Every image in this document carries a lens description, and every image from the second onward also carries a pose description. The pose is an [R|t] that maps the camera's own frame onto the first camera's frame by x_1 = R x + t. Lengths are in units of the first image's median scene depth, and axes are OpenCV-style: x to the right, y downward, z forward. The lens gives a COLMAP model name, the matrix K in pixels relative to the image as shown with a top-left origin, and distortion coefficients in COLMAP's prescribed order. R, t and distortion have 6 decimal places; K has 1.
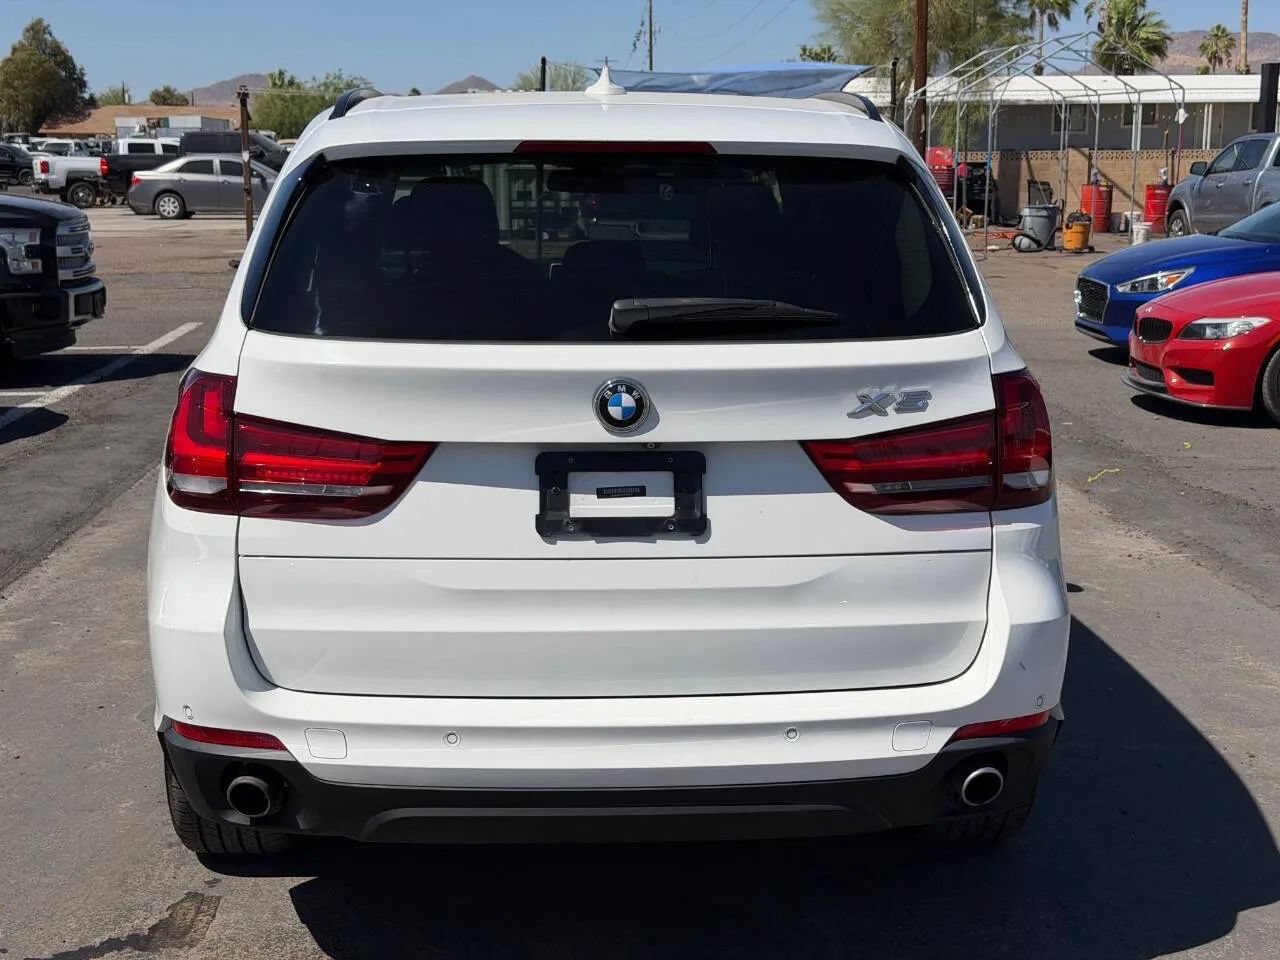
lens RADIAL K [[1789.7, 0, 641.7], [0, 1789.7, 482.1], [0, 0, 1]] dist [0.128223, 0.000000]
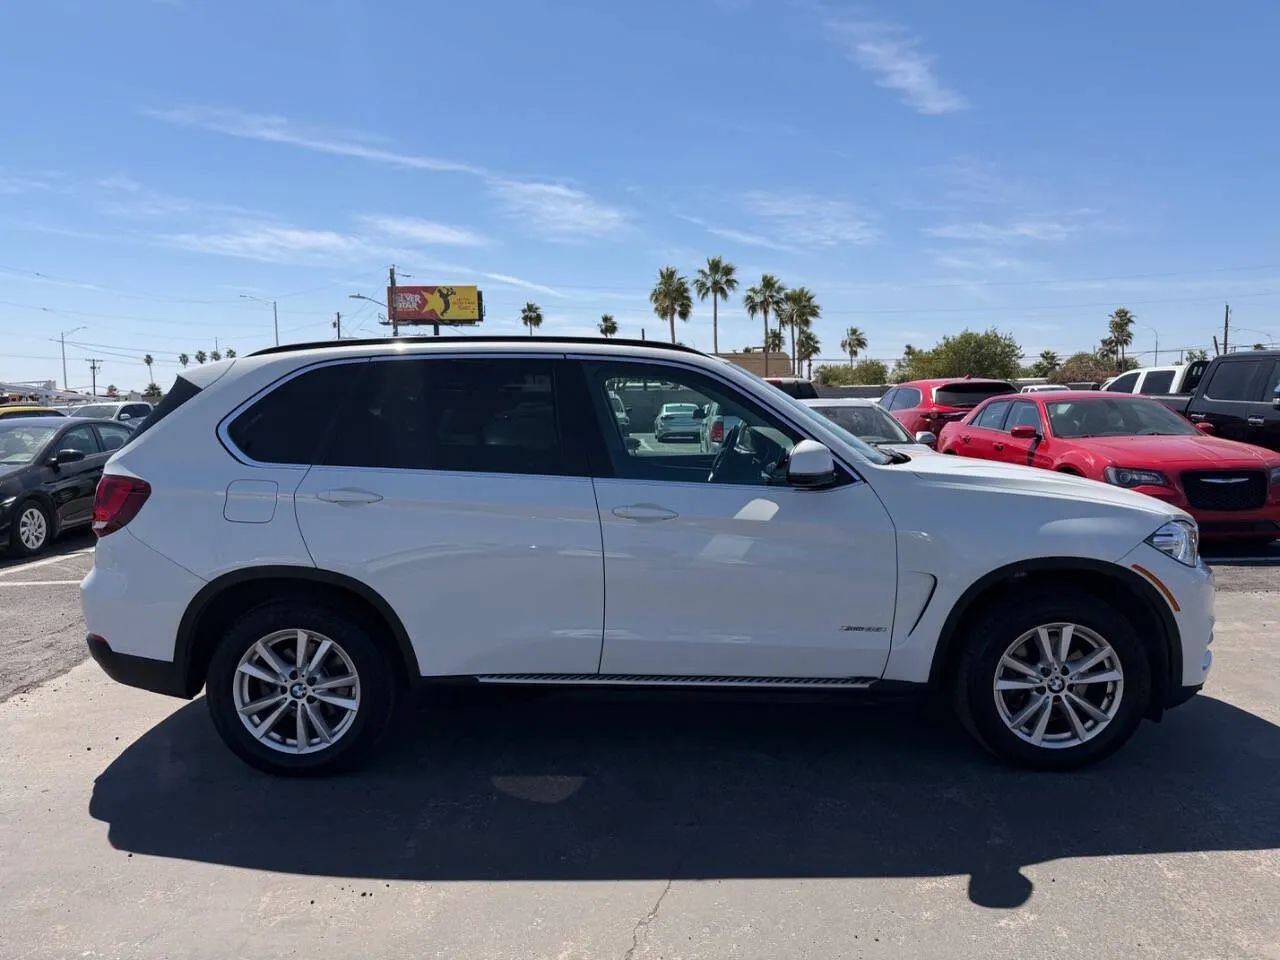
lens RADIAL K [[909.9, 0, 655.9], [0, 909.9, 476.7], [0, 0, 1]] dist [0.030676, -0.031902]
pose [[-0.052108, 0.094685, -0.994143, 1.301701], [-0.168294, 0.980425, 0.102199, -0.289746], [0.984359, 0.172634, -0.035153, 1.733627]]
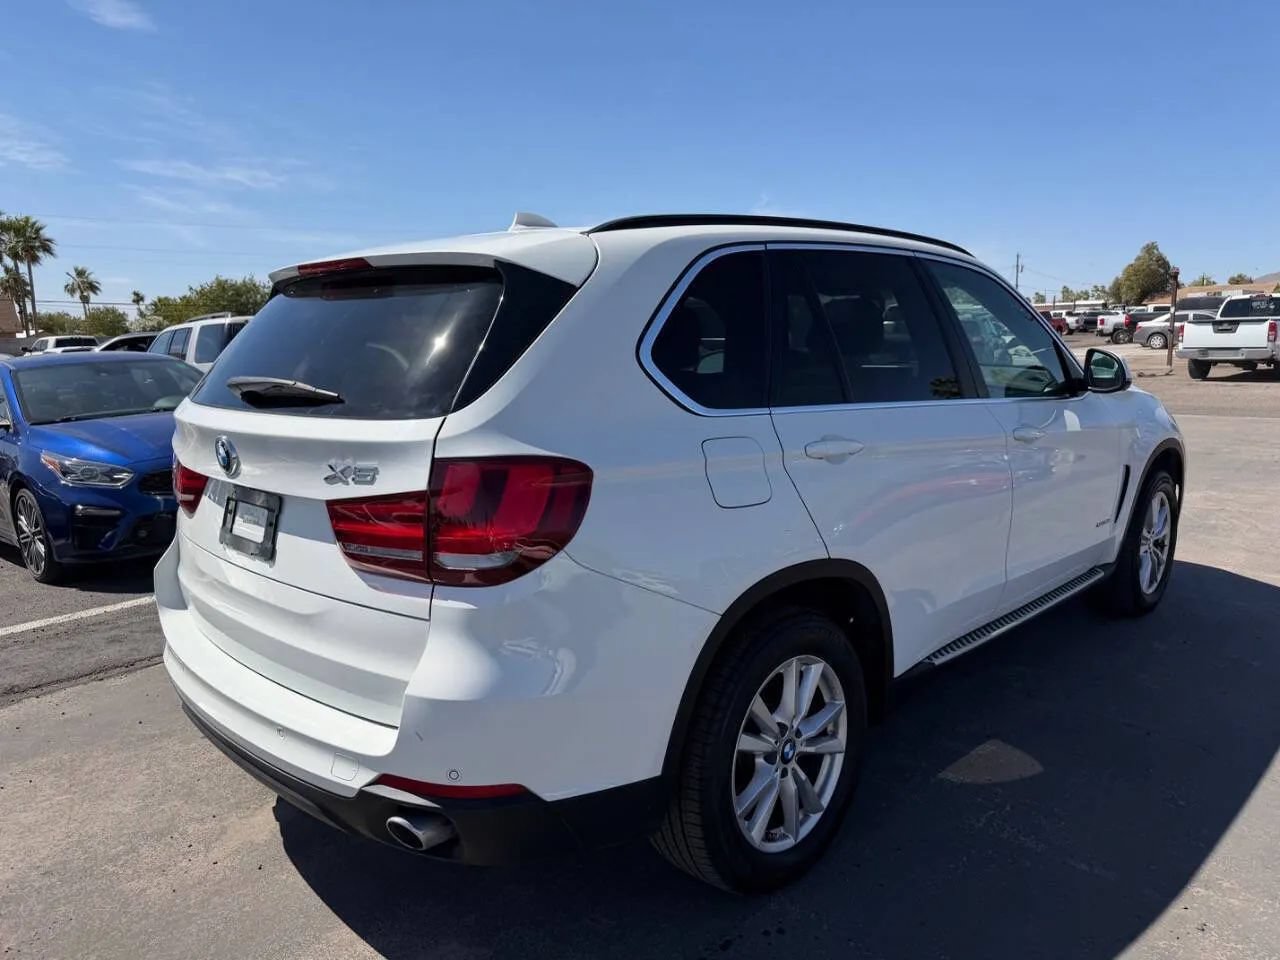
lens RADIAL K [[909.9, 0, 647.1], [0, 909.9, 481.6], [0, 0, 1]] dist [0.030676, -0.031902]
pose [[0.678983, 0.104733, -0.726645, 0.681271], [-0.106459, 0.993356, 0.043698, -0.083935], [0.726394, 0.047687, 0.685622, 0.730933]]
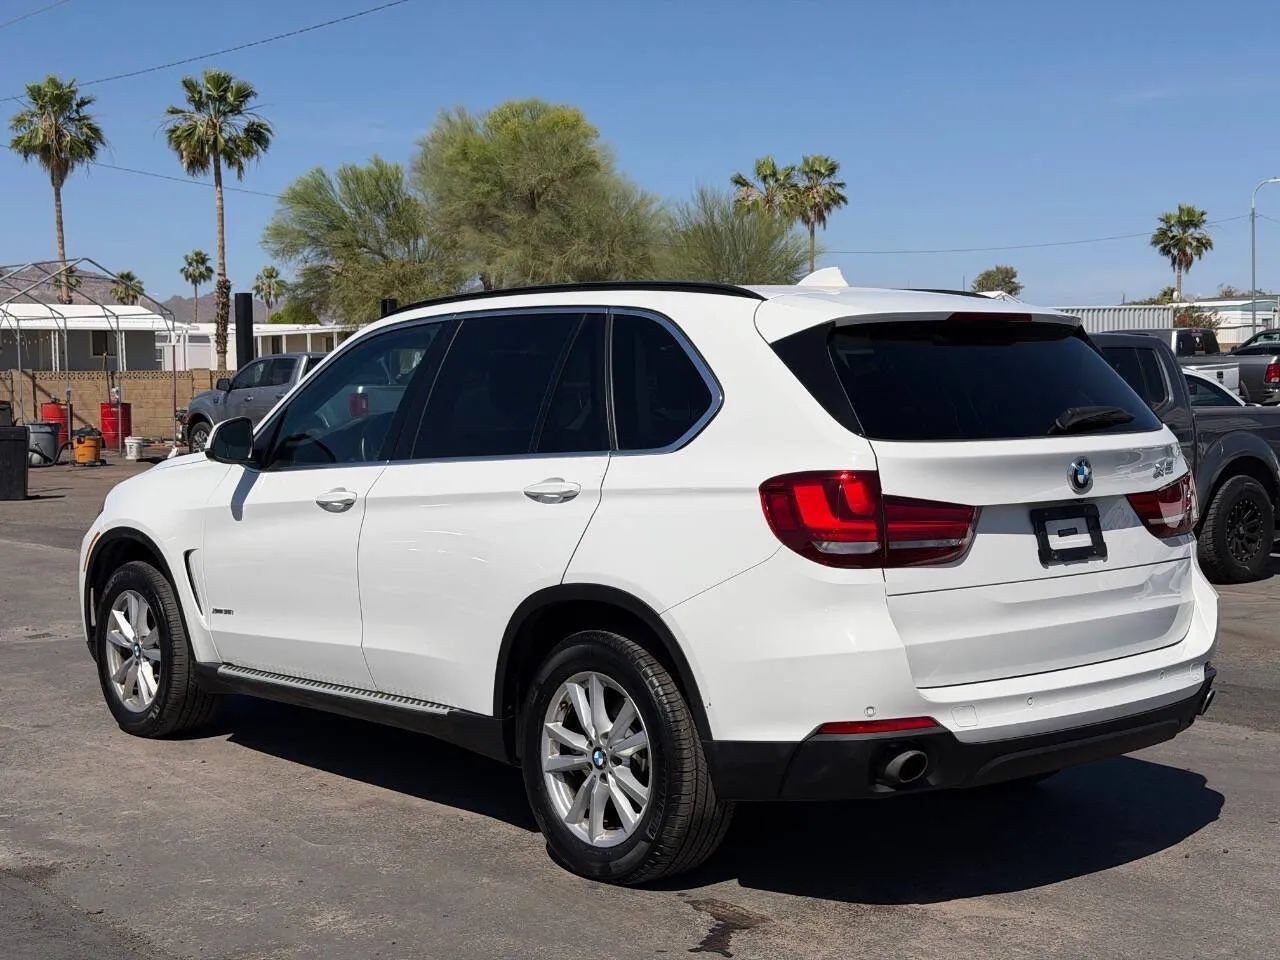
lens RADIAL K [[1789.7, 0, 651.7], [0, 1789.7, 472.9], [0, 0, 1]] dist [0.128223, 0.000000]
pose [[0.785855, -0.045709, 0.616720, -1.236701], [0.124554, 0.988527, -0.085446, 0.042593], [-0.605738, 0.143964, 0.782532, -0.011076]]
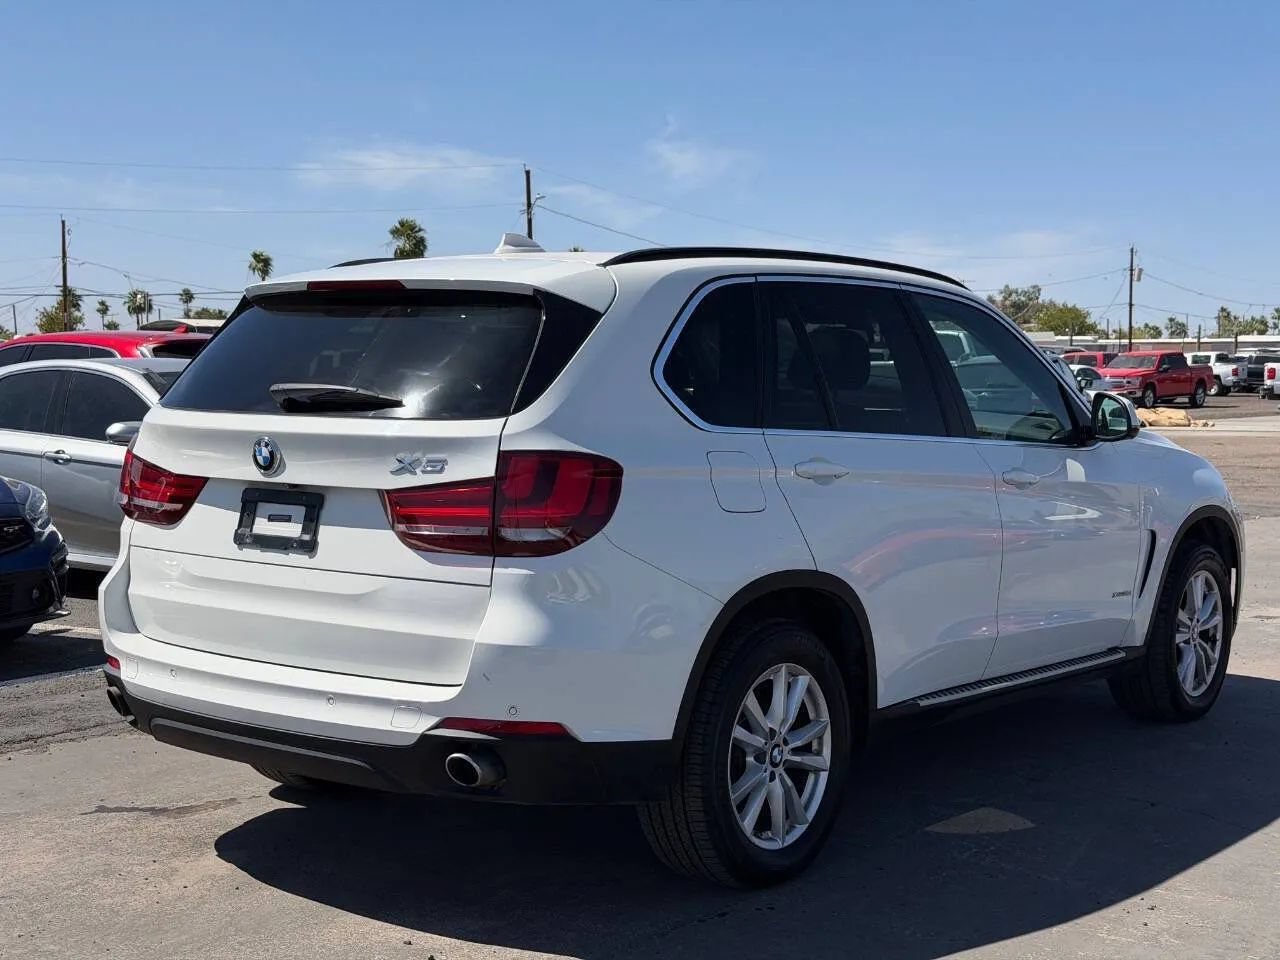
lens RADIAL K [[1789.7, 0, 637.8], [0, 1789.7, 483.1], [0, 0, 1]] dist [0.128223, 0.000000]
pose [[0.755073, 0.049211, -0.653791, 1.128652], [-0.123923, 0.989917, -0.068609, 0.040350], [0.643822, 0.132824, 0.753559, 0.093576]]
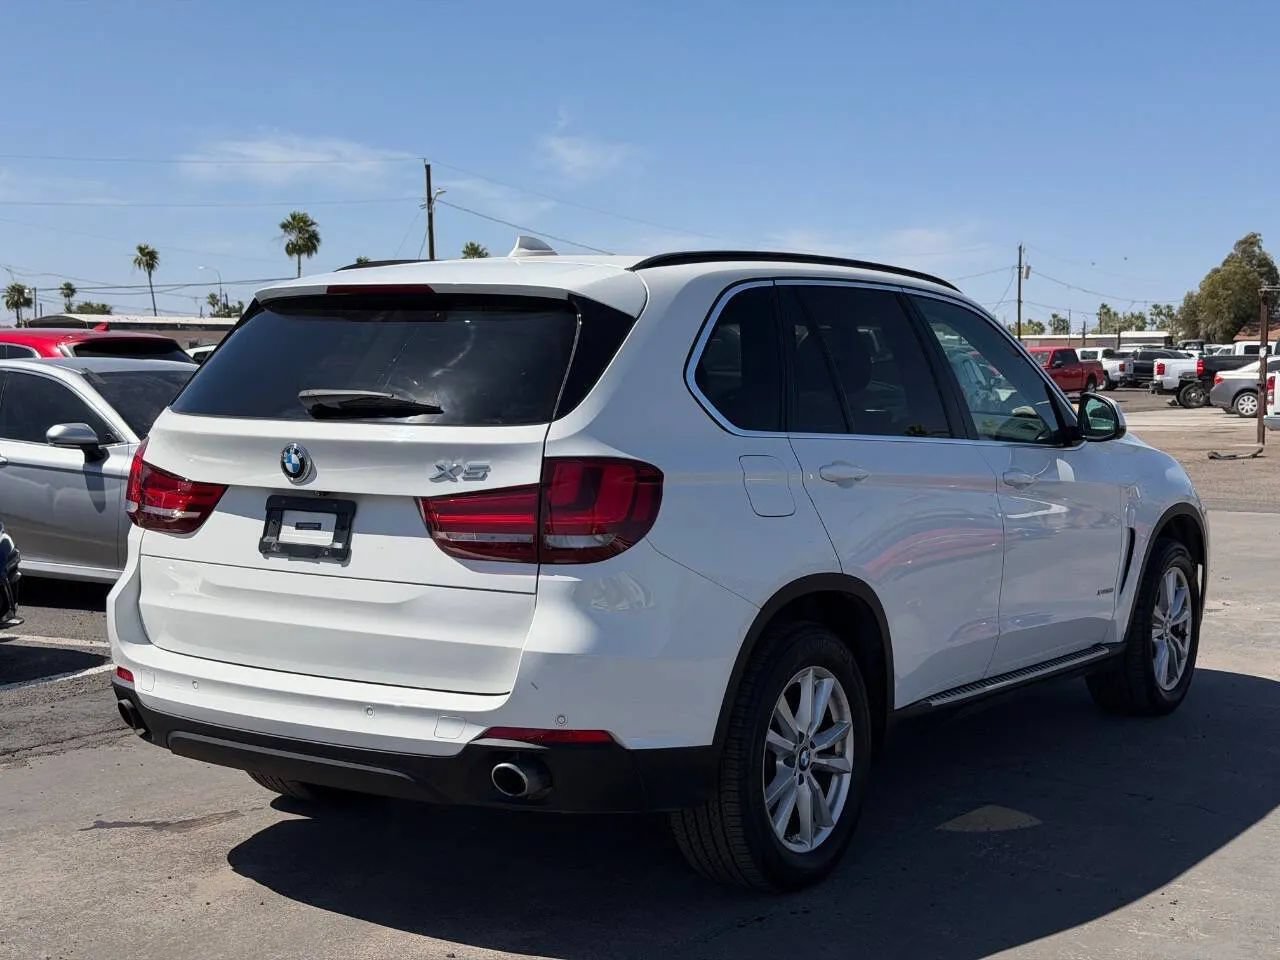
lens RADIAL K [[1789.7, 0, 655.8], [0, 1789.7, 476.8], [0, 0, 1]] dist [0.128223, 0.000000]
pose [[0.798847, 0.043814, -0.599937, 1.040318], [-0.112671, 0.990591, -0.077684, 0.045445], [0.590889, 0.129653, 0.796267, 0.027386]]
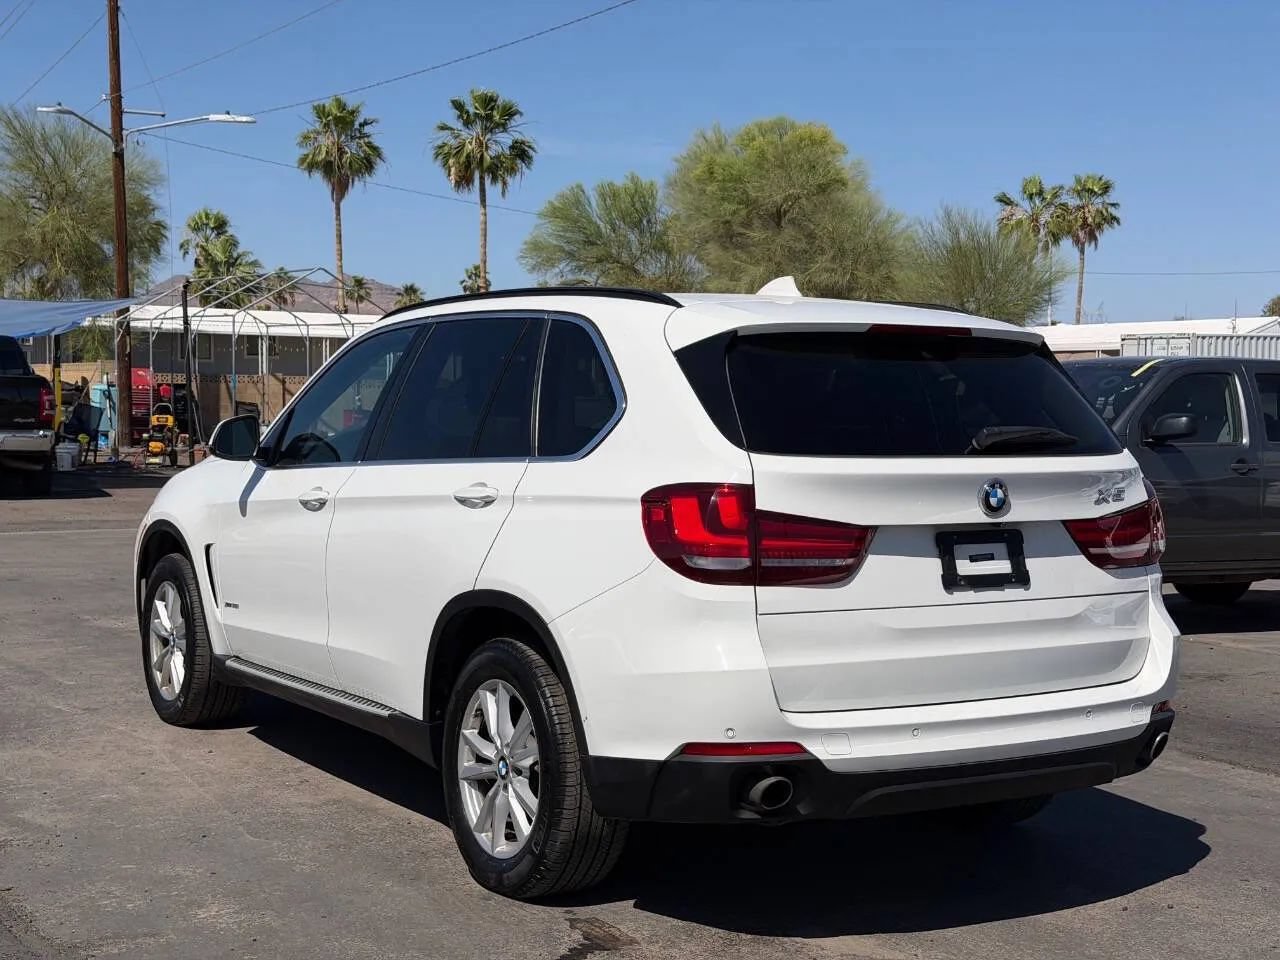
lens RADIAL K [[1789.7, 0, 652.1], [0, 1789.7, 474.5], [0, 0, 1]] dist [0.128223, 0.000000]
pose [[0.870106, -0.011803, 0.492724, -0.962831], [0.075327, 0.991153, -0.109277, 0.077993], [-0.487075, 0.132198, 0.863297, -0.153984]]
